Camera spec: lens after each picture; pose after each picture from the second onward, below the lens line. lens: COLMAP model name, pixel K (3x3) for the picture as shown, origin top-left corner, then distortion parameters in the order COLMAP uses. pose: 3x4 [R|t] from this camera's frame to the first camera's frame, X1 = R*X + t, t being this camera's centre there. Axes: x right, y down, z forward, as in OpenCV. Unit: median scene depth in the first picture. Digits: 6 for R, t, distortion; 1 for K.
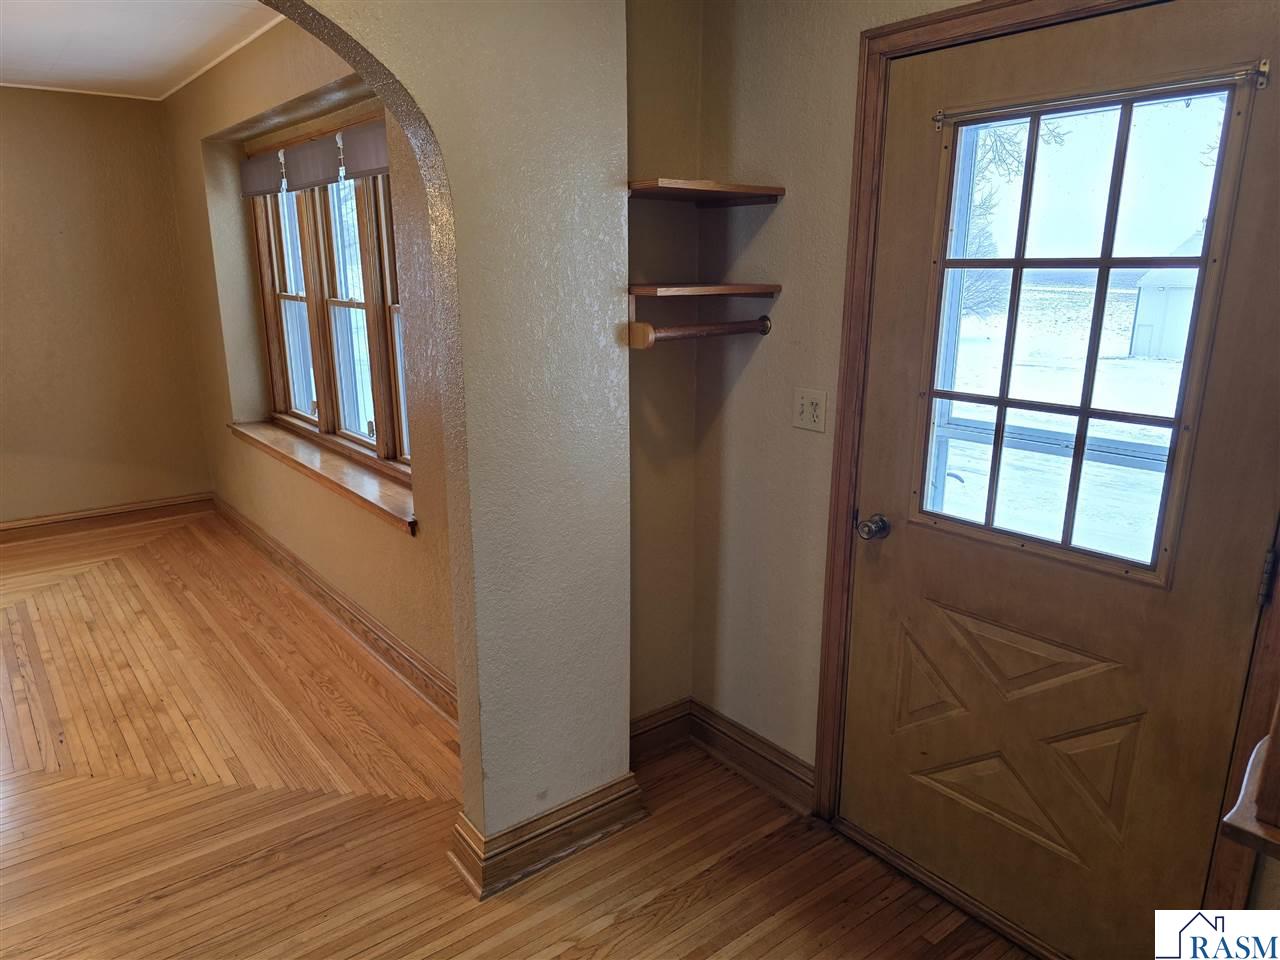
lens RADIAL K [[859.9, 0, 635.0], [0, 859.9, 496.2], [0, 0, 1]] dist [0.061997, -0.060553]
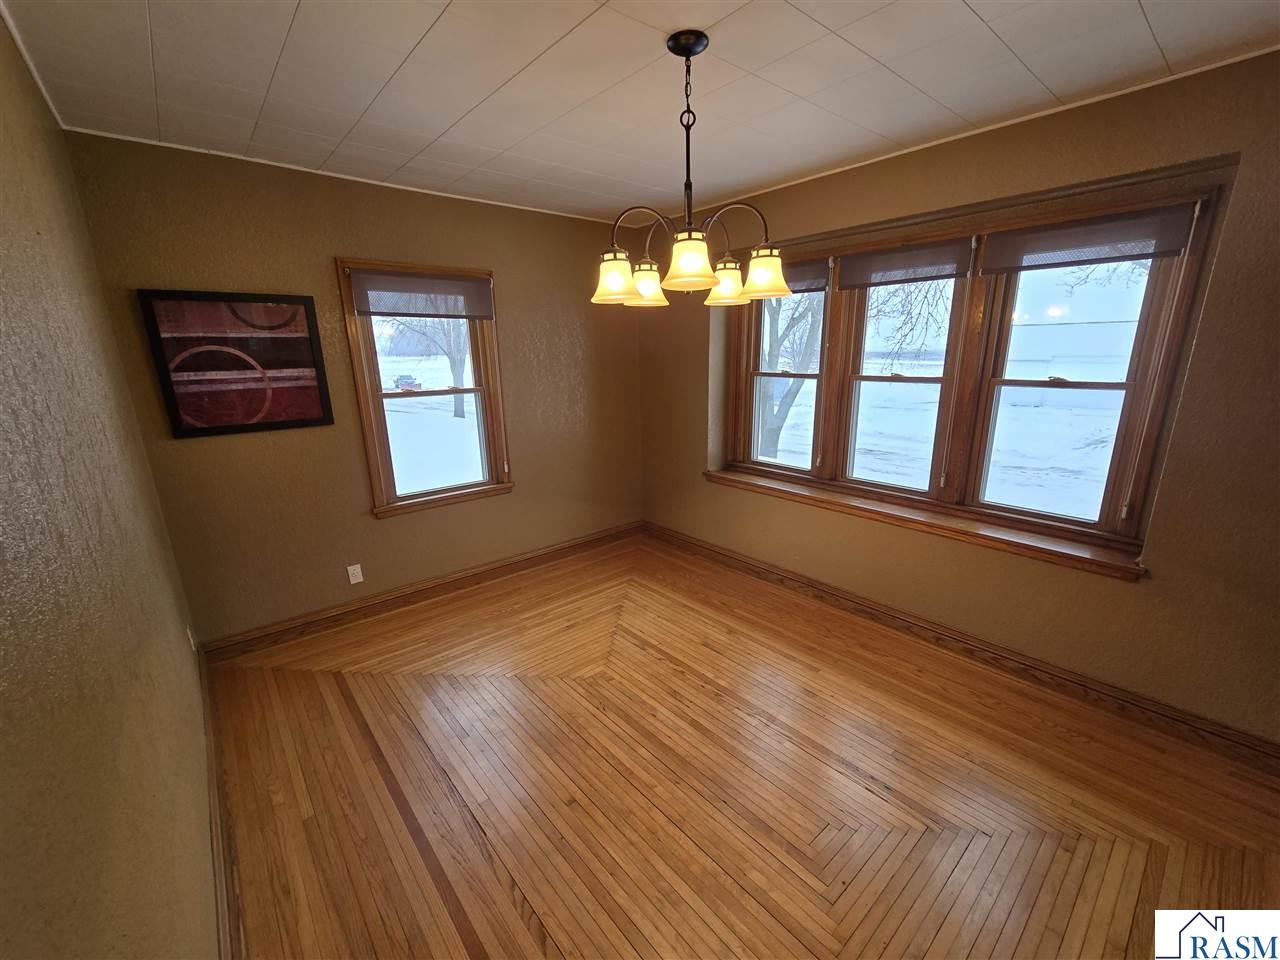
lens RADIAL K [[522.7, 0, 650.7], [0, 522.7, 489.3], [0, 0, 1]] dist [-0.001735, -0.000232]
pose [[0.998180, -0.027787, 0.053523, -0.709347], [0.027796, 0.999613, 0.000569, -0.071943], [-0.053519, 0.000920, 0.998566, 0.266875]]
